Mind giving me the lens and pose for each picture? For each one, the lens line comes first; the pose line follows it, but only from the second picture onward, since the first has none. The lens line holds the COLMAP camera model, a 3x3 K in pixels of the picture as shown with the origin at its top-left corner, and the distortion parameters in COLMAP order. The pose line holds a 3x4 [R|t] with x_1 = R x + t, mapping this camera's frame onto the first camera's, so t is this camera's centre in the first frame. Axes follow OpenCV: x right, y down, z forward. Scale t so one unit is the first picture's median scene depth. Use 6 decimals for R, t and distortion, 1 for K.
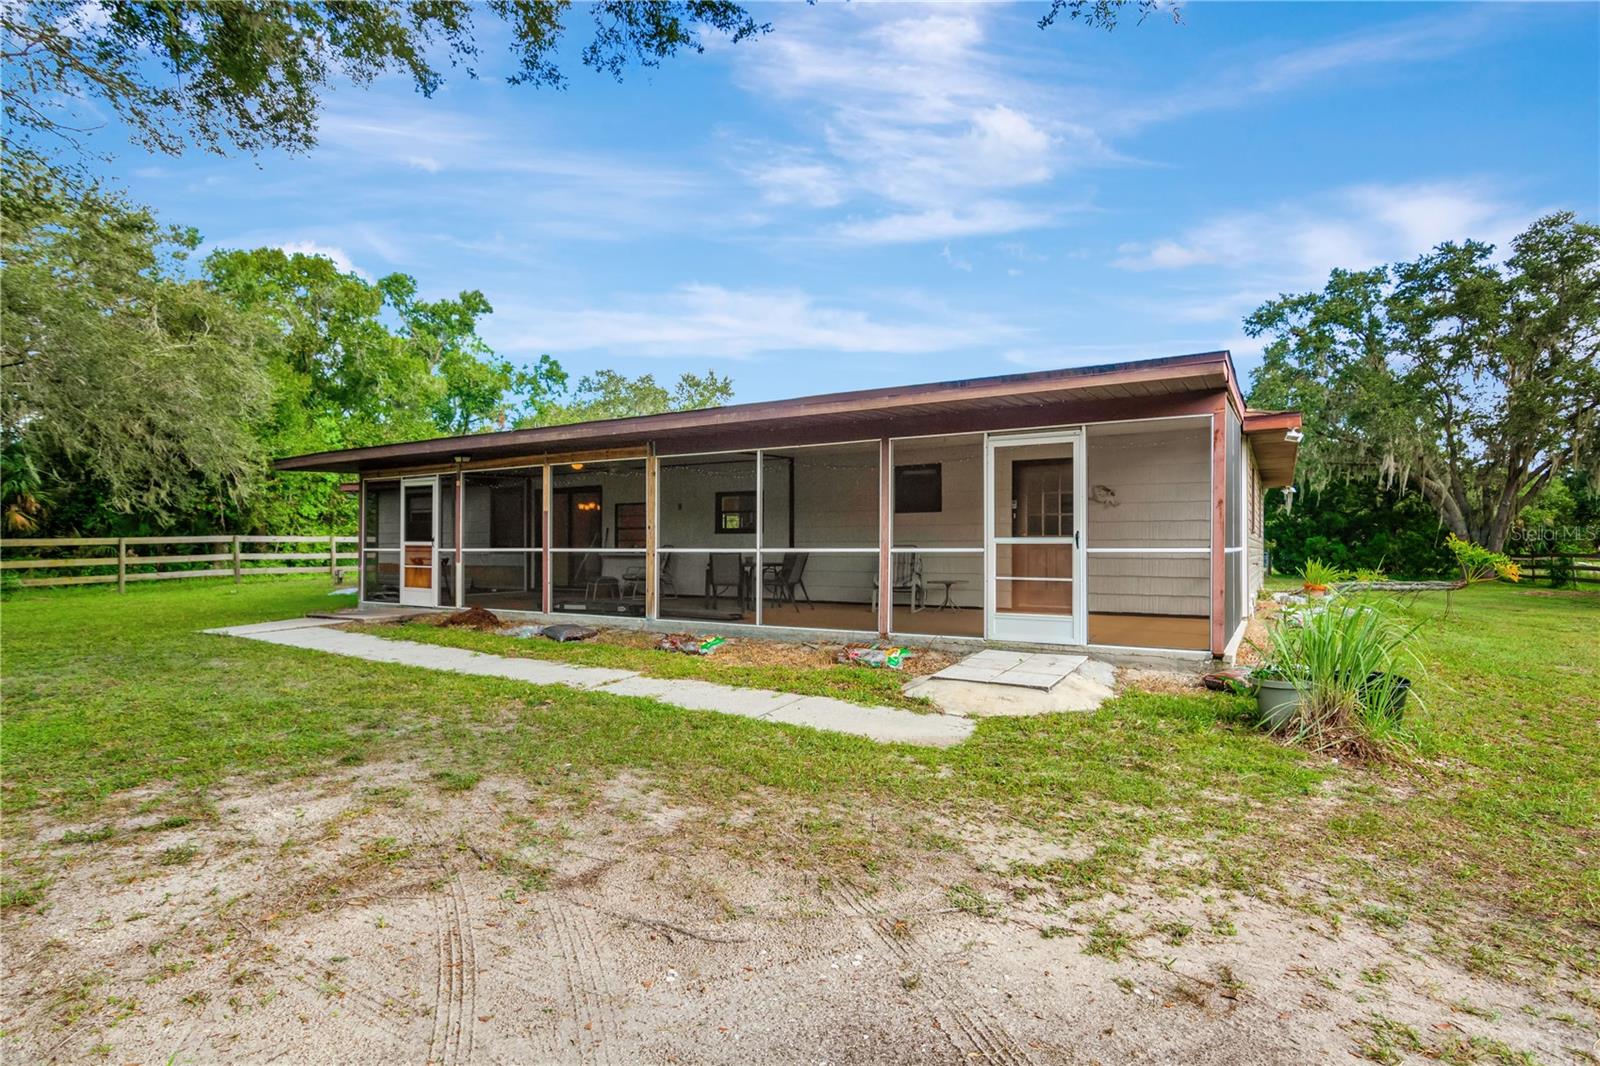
lens RADIAL K [[799.3, 0, 801.4], [0, 799.3, 530.9], [0, 0, 1]] dist [-0.003023, -0.000090]
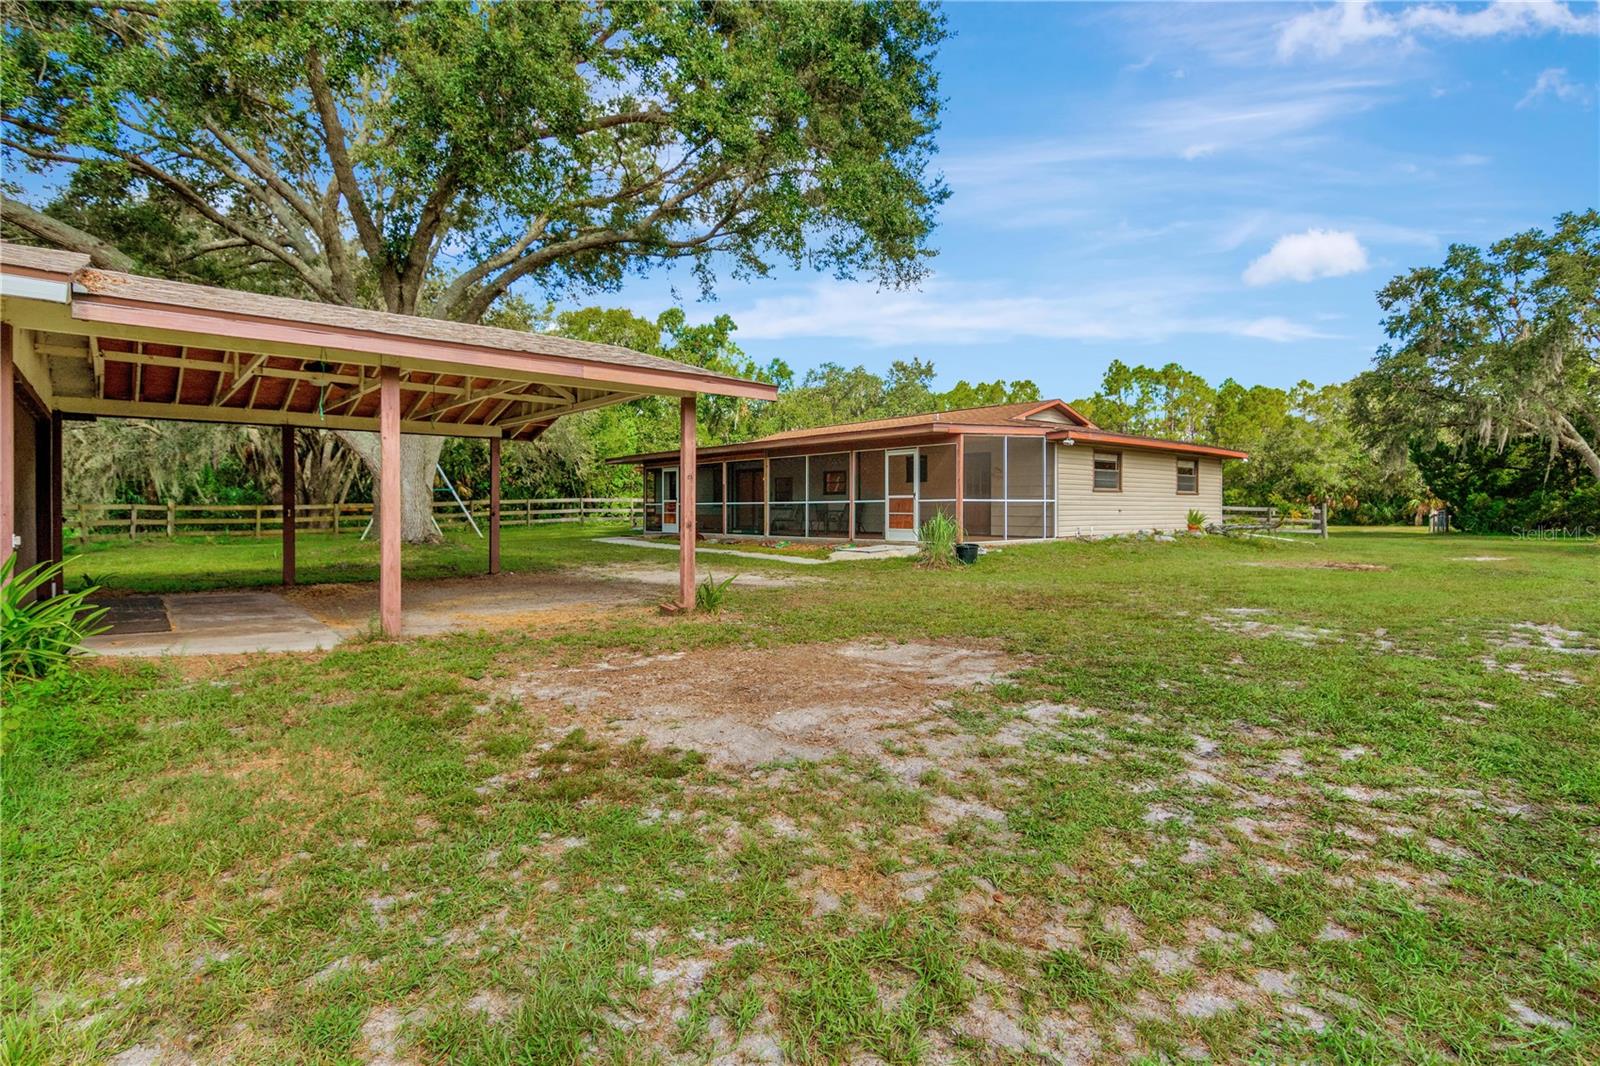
lens RADIAL K [[786.0, 0, 800.9], [0, 786.0, 497.3], [0, 0, 1]] dist [0.000422, 0.000163]
pose [[0.949496, -0.005478, -0.313731, 0.164331], [0.006937, 0.999970, 0.003535, 0.000968], [0.313702, -0.005533, 0.949505, -0.279289]]
